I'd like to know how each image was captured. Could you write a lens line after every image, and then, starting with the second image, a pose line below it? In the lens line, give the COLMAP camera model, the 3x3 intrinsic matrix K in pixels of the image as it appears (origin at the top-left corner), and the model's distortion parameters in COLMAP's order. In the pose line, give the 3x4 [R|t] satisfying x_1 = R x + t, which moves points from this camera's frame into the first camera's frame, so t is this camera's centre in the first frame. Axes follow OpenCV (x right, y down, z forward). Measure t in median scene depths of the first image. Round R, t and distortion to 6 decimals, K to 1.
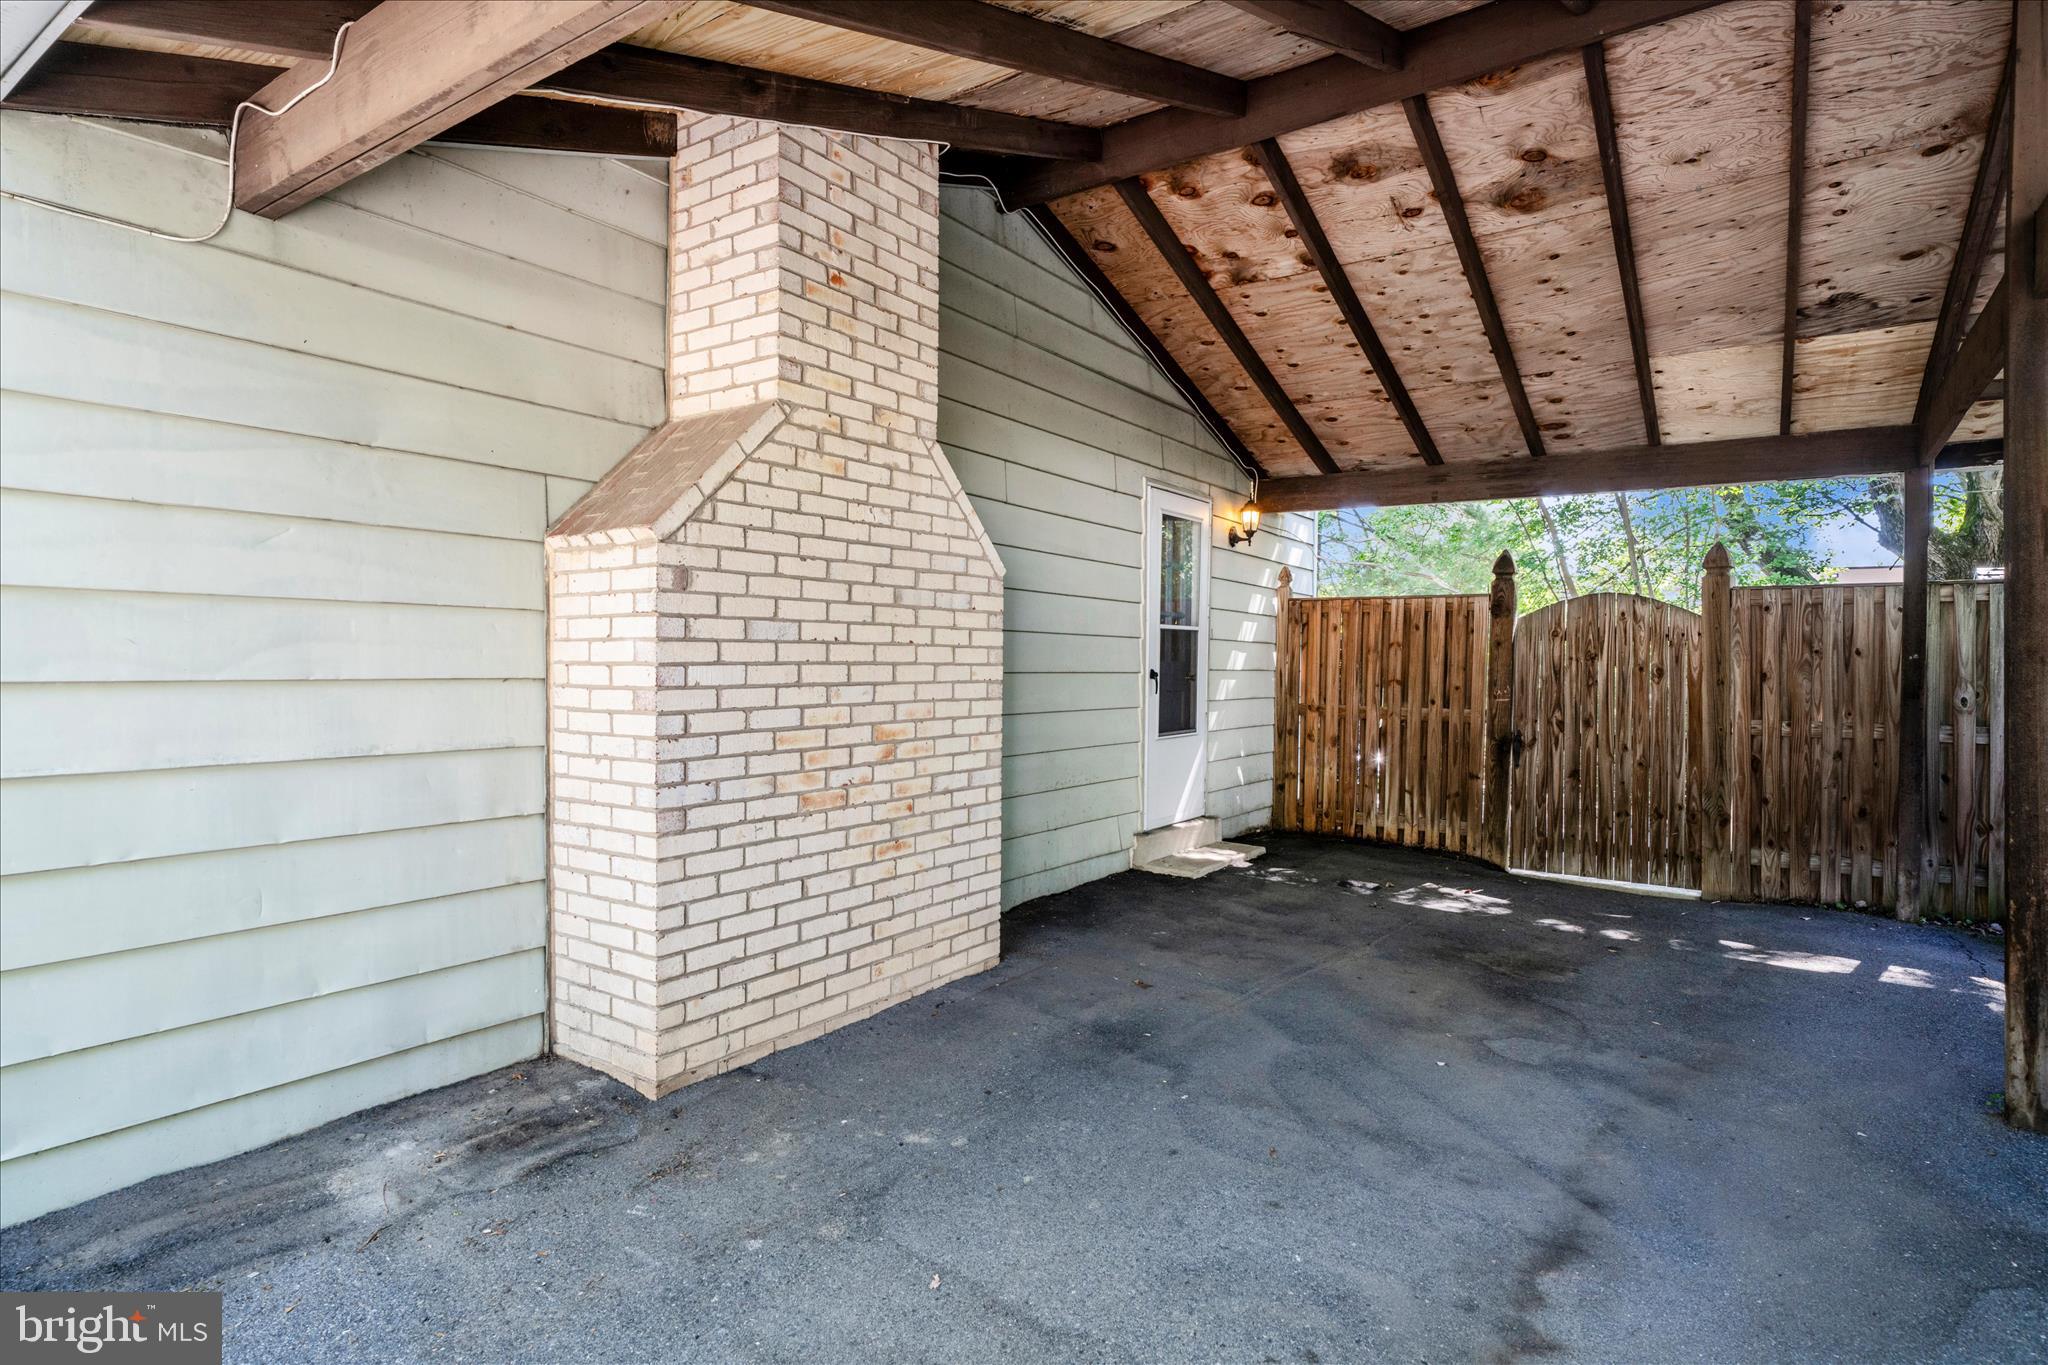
lens RADIAL K [[1056.9, 0, 1024.2], [0, 1056.9, 682.8], [0, 0, 1]] dist [0.002546, 0.000698]
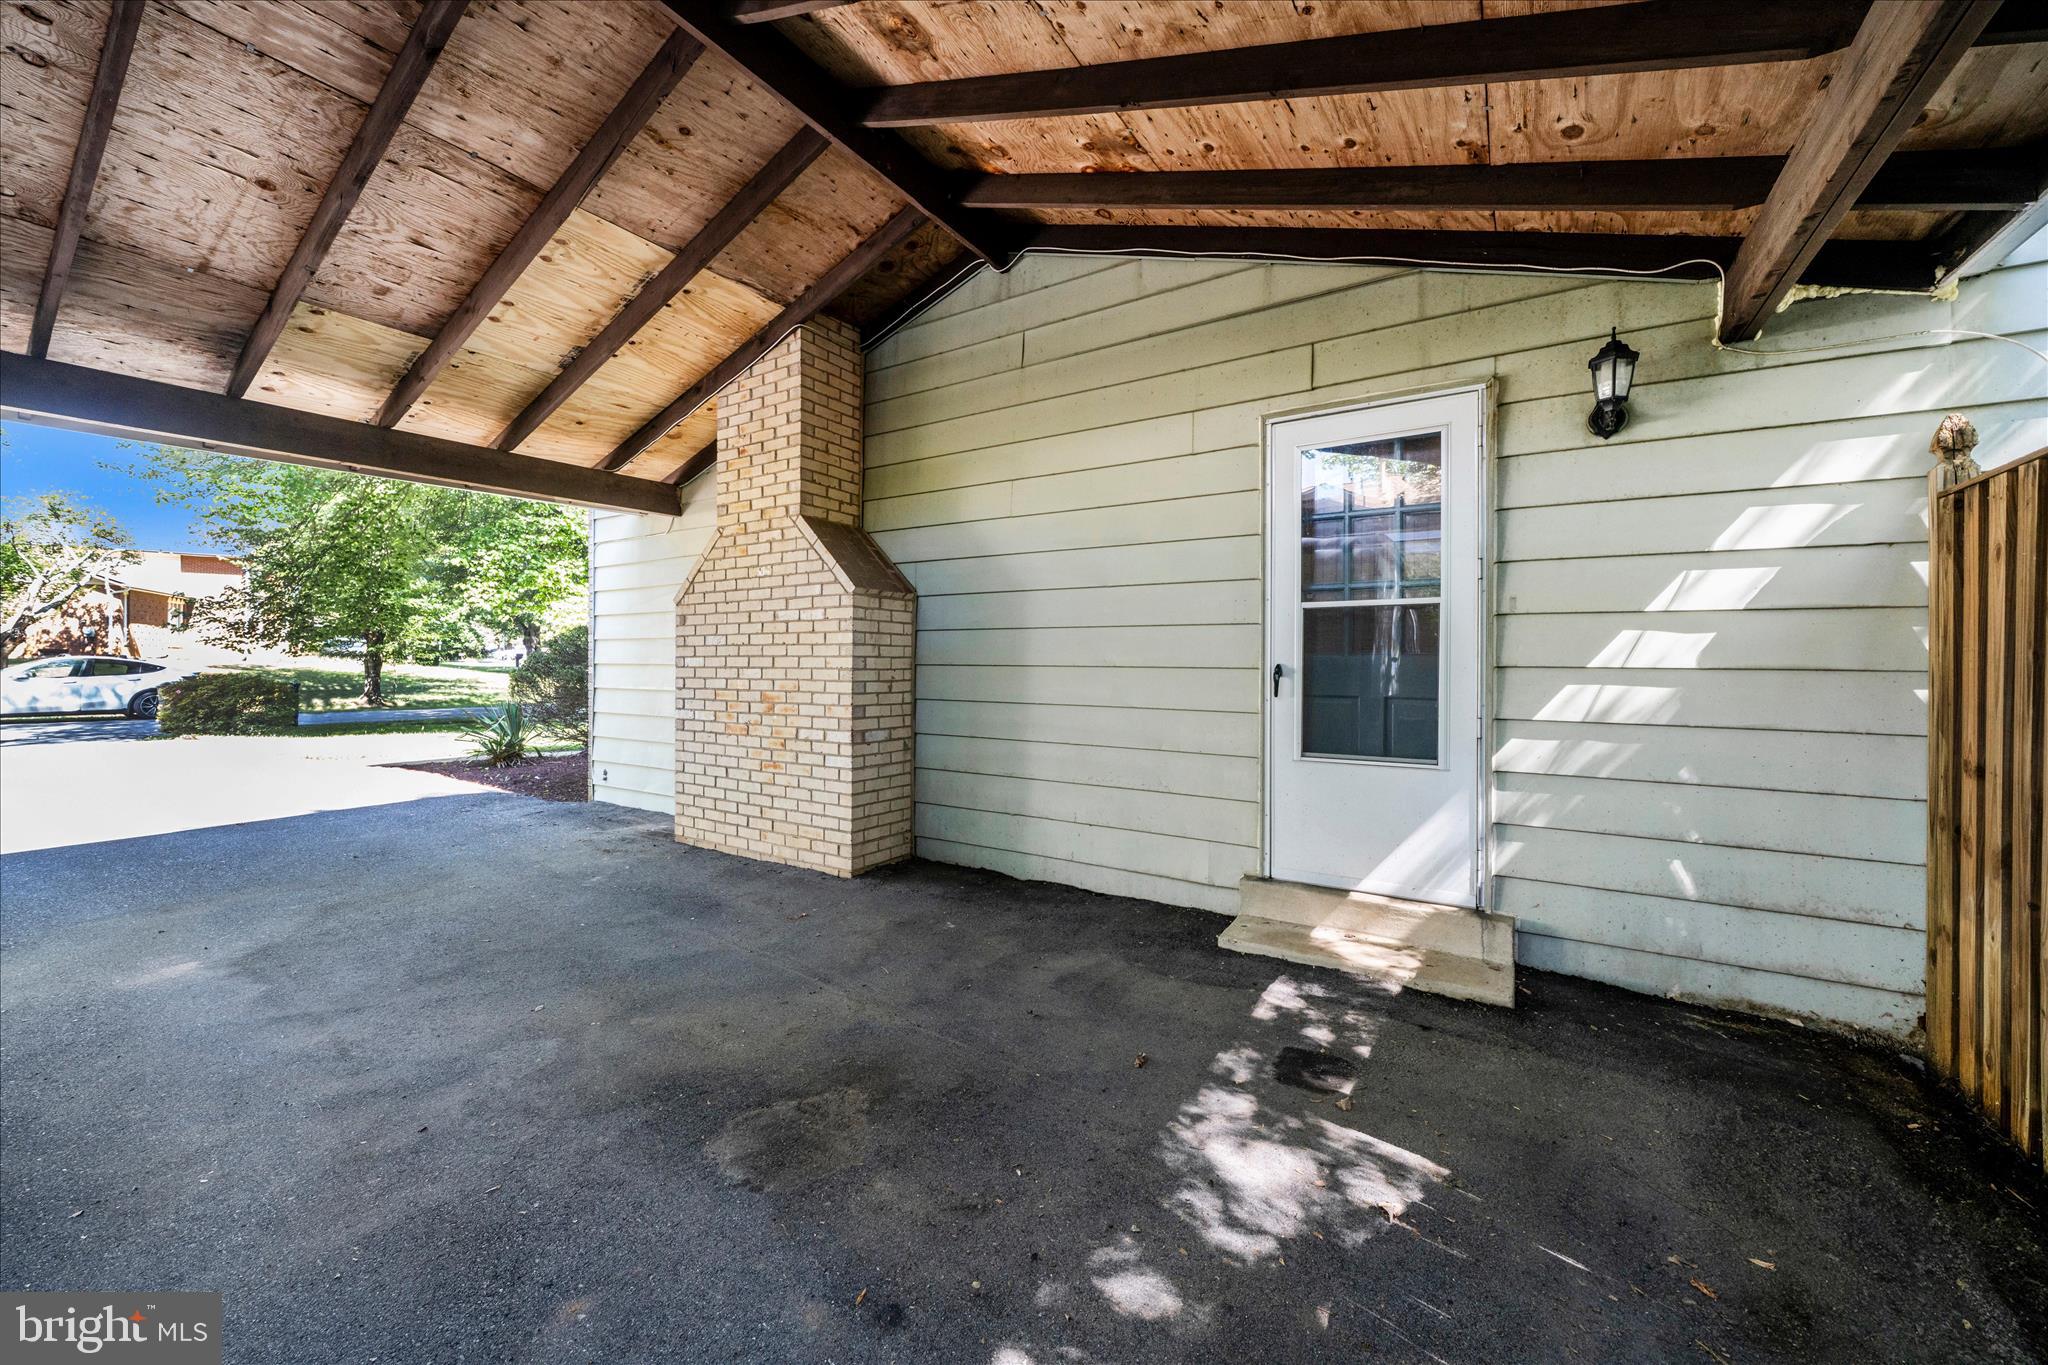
lens RADIAL K [[783.4, 0, 1020.4], [0, 783.4, 664.8], [0, 0, 1]] dist [0.001544, -0.000264]
pose [[0.033048, -0.008803, -0.999415, 1.096304], [-0.028198, 0.999555, -0.009737, -0.003389], [0.999056, 0.028503, 0.032785, 1.304639]]
